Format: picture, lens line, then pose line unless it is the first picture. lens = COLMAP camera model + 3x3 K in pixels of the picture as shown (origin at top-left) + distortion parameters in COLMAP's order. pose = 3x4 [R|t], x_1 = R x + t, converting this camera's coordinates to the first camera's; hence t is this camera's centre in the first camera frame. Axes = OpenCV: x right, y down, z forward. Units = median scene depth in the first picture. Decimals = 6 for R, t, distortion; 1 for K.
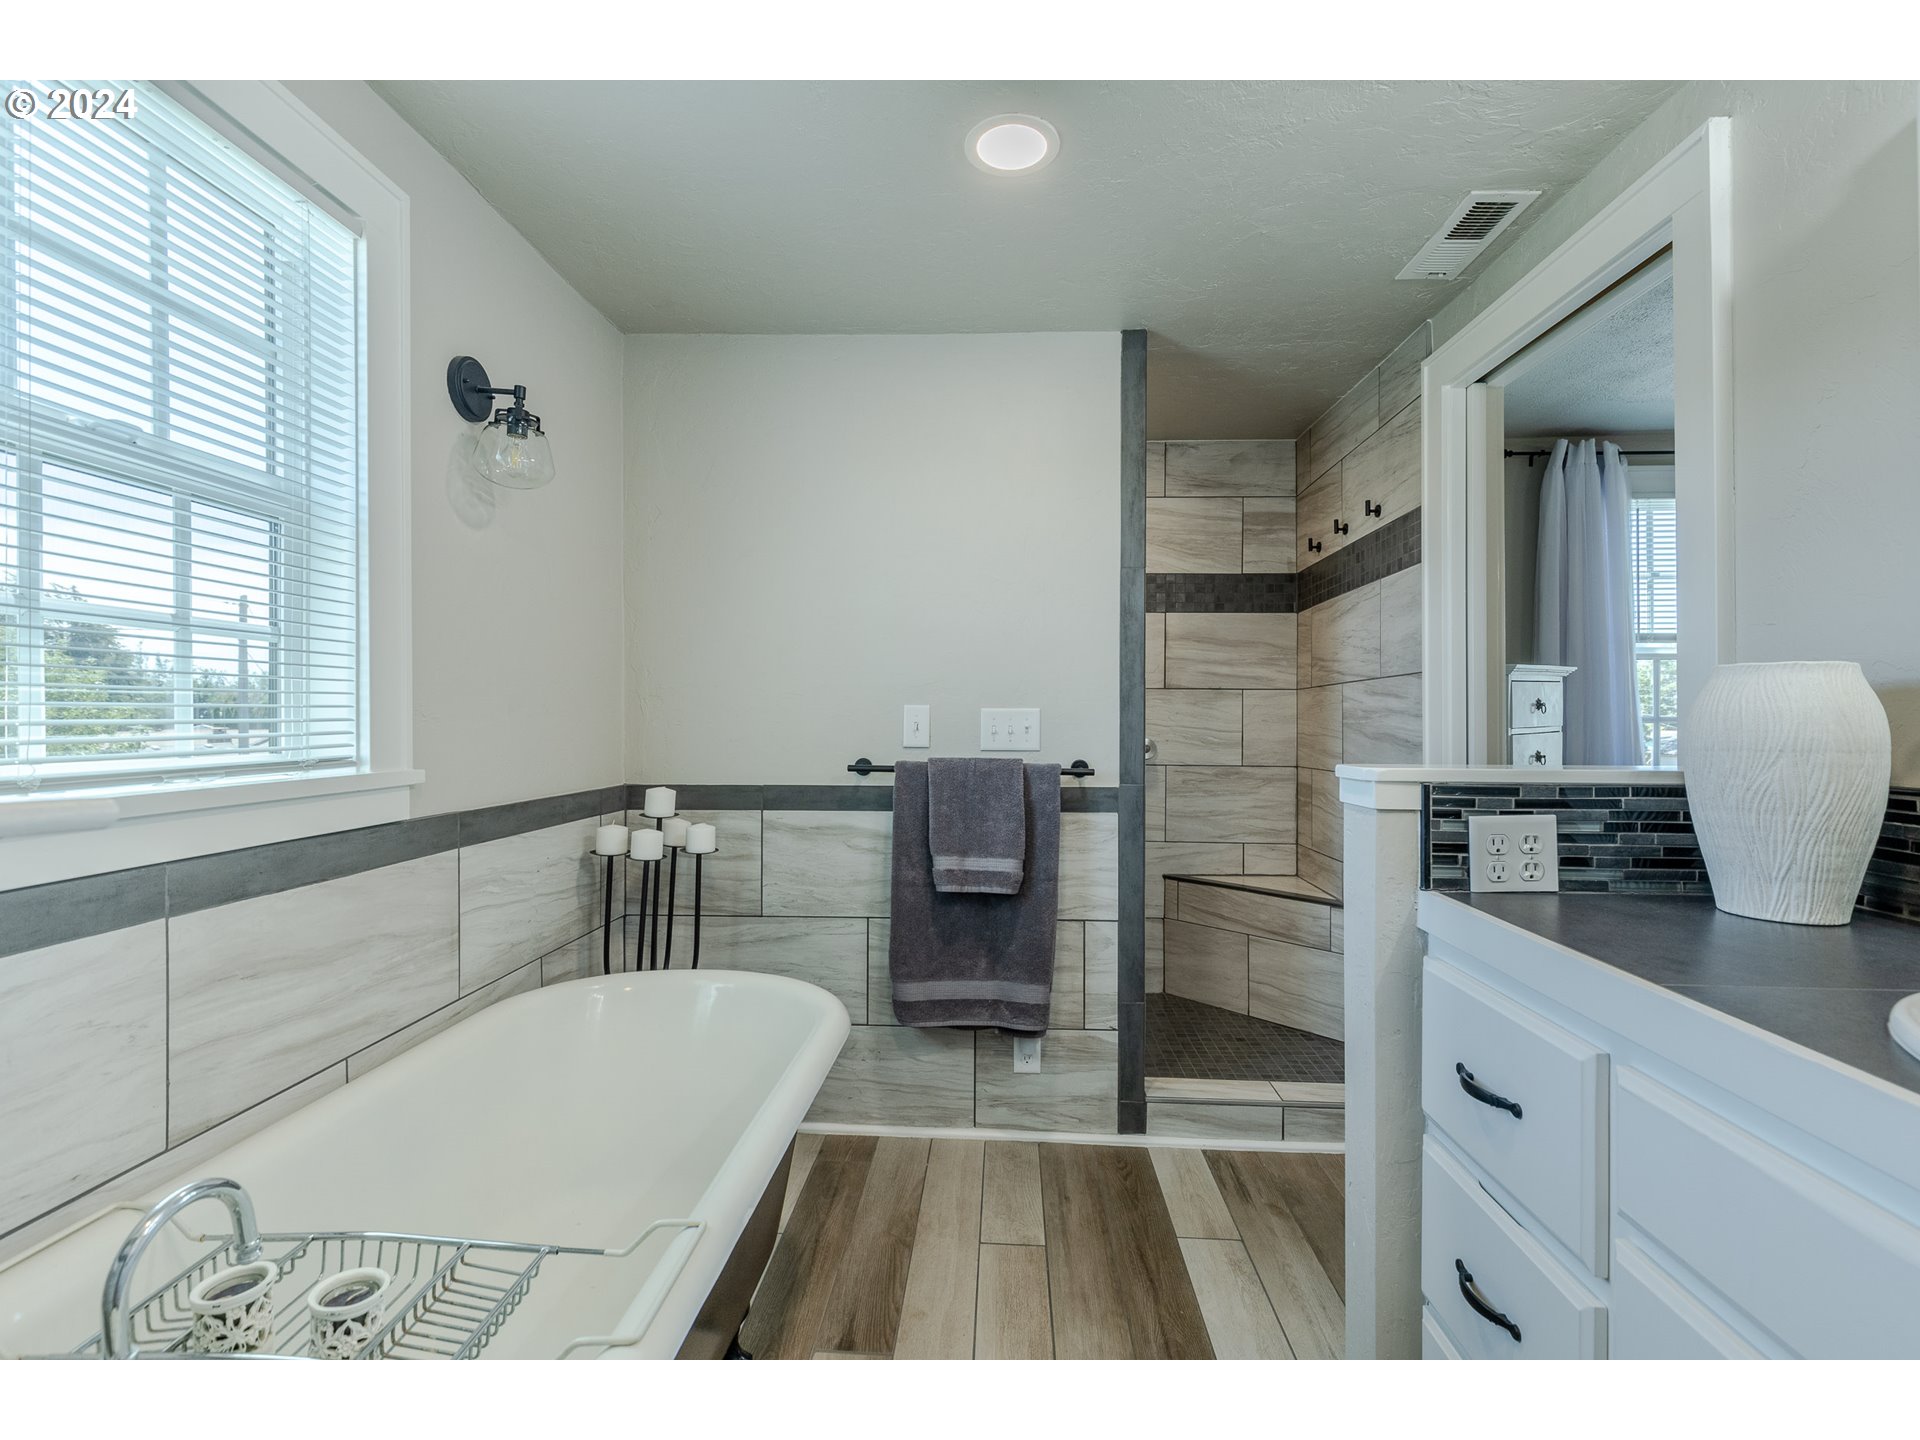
lens RADIAL K [[901.2, 0, 970.2], [0, 901.2, 720.2], [0, 0, 1]] dist [-0.005439, -0.000575]
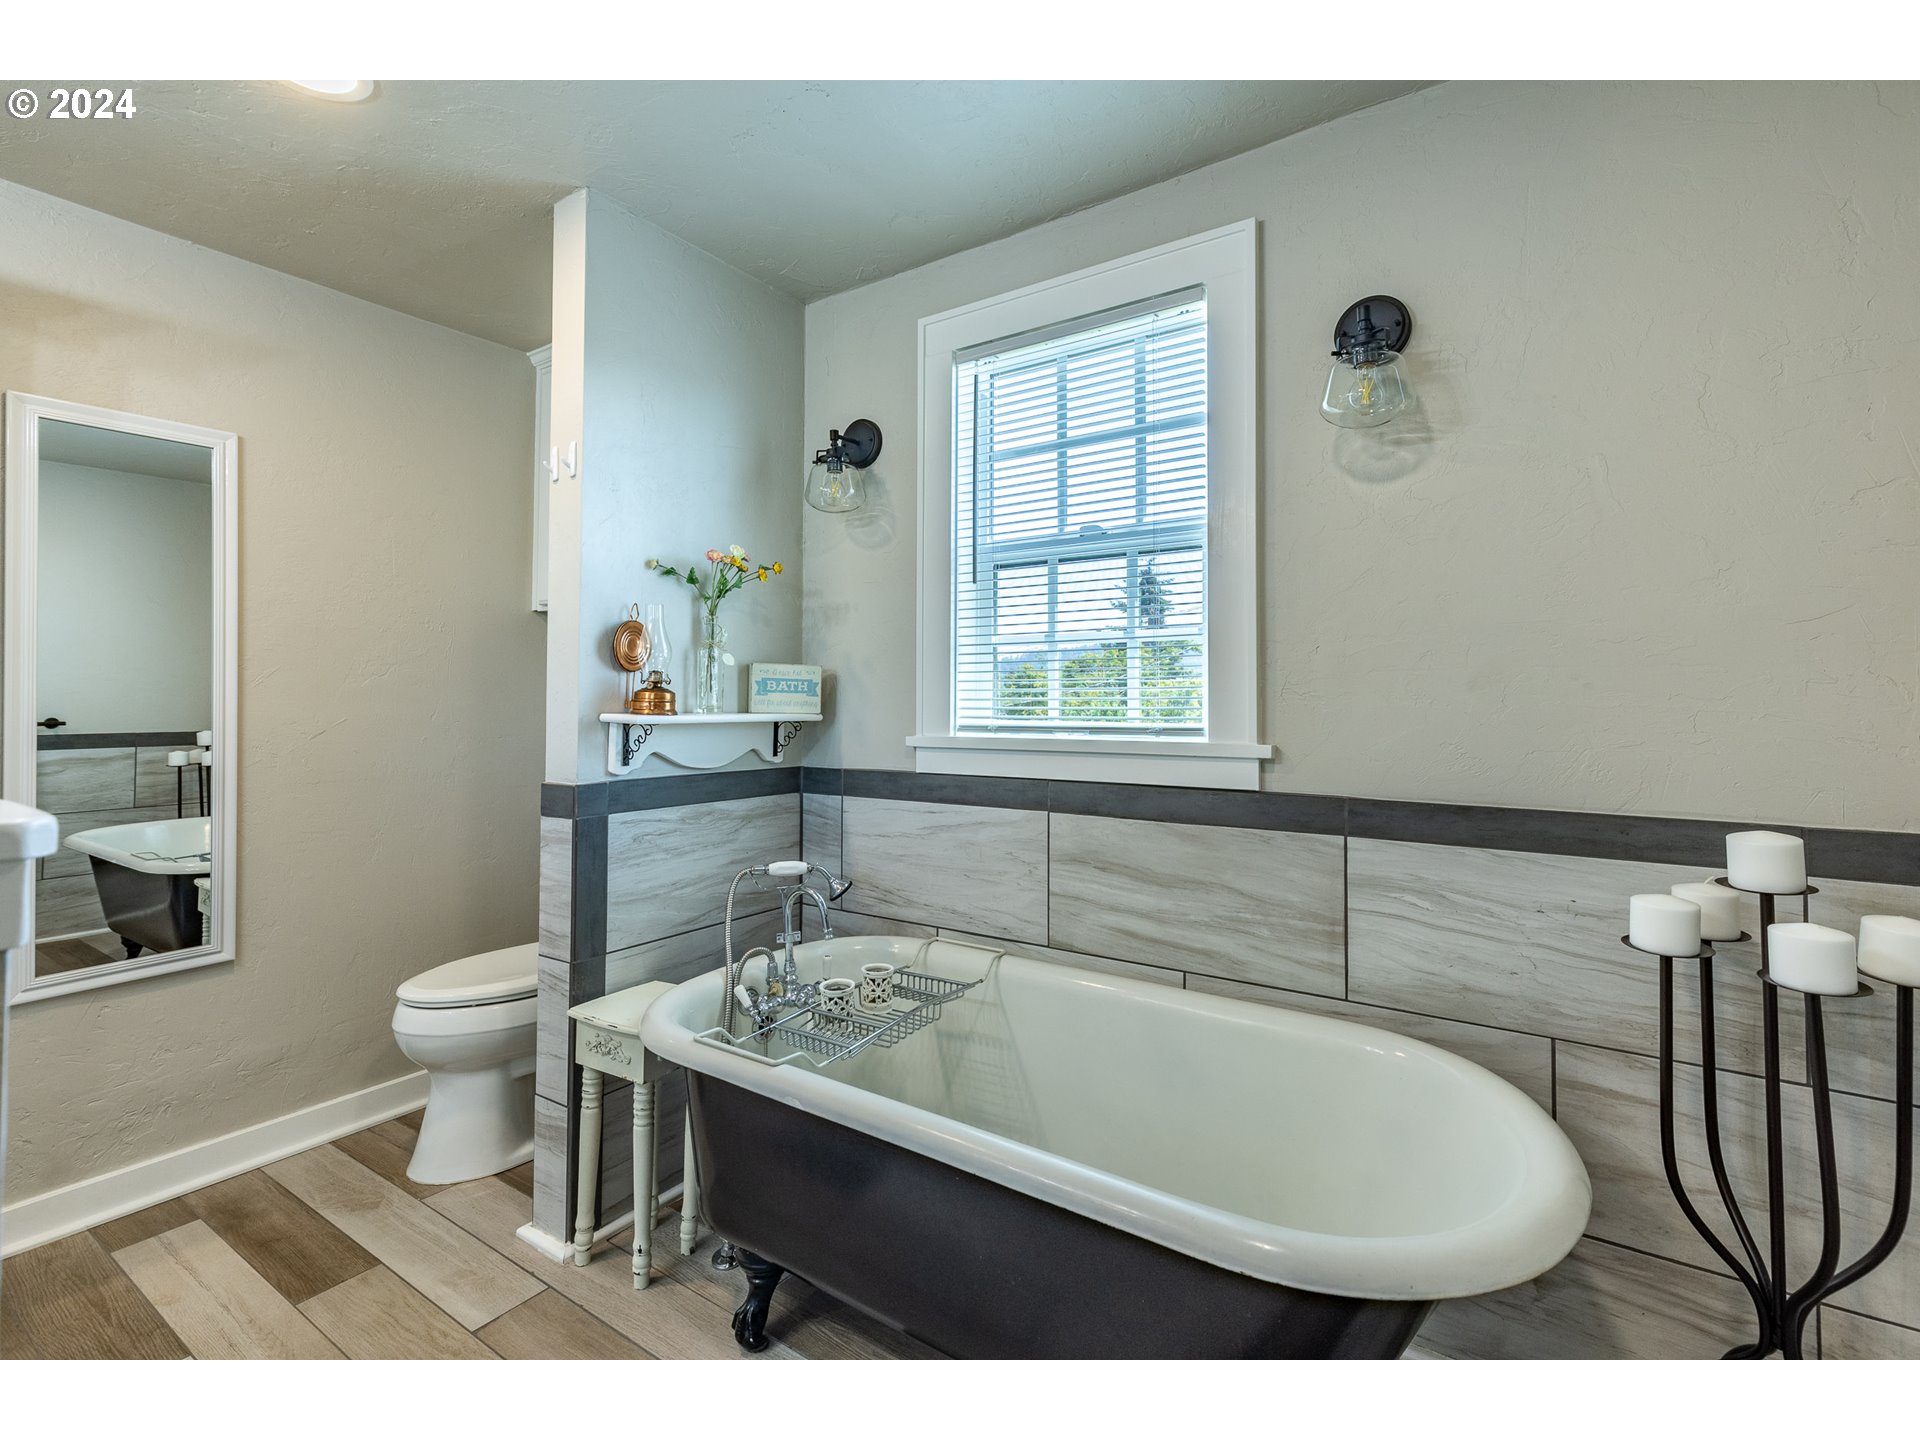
lens RADIAL K [[867.5, 0, 982.1], [0, 867.5, 699.9], [0, 0, 1]] dist [0.004204, -0.000280]
pose [[-0.508506, -0.011940, -0.860976, 0.473354], [-0.011823, 0.999906, -0.006883, 0.014112], [0.860977, 0.006679, -0.508600, 1.344108]]
